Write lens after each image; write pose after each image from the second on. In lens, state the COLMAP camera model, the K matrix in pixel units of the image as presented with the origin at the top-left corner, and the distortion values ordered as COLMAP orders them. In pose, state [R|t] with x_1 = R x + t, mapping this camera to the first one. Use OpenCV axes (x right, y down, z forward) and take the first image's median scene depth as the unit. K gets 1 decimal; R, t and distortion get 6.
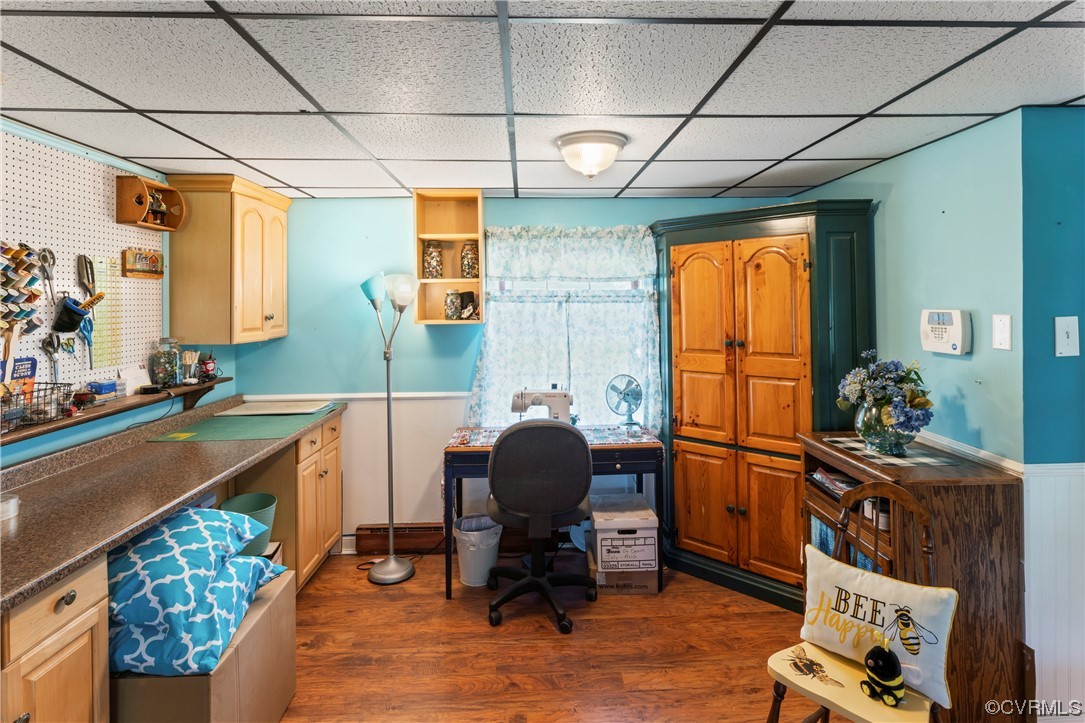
lens RADIAL K [[545.3, 0, 542.5], [0, 545.3, 298.9], [0, 0, 1]] dist [0.000047, -0.000177]
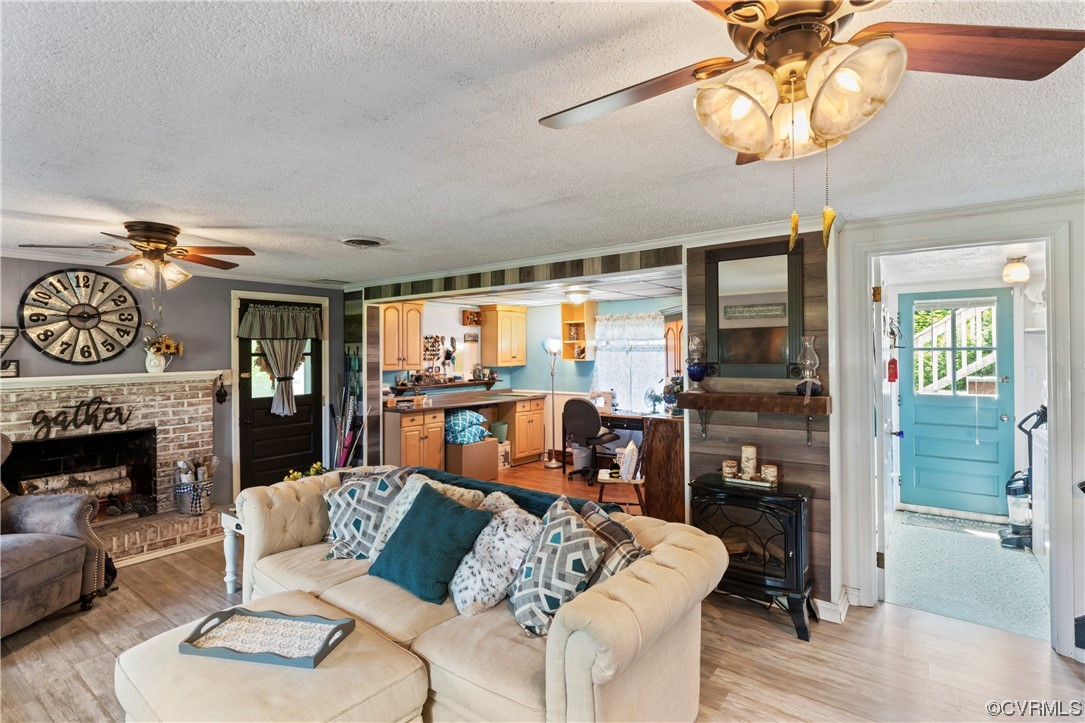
lens RADIAL K [[537.0, 0, 543.0], [0, 537.0, 346.1], [0, 0, 1]] dist [0.001496, 0.000312]
pose [[0.771865, -0.005234, -0.635765, 1.330711], [0.004787, 0.999986, -0.002420, -0.011310], [0.635768, -0.001175, 0.771879, -0.936146]]
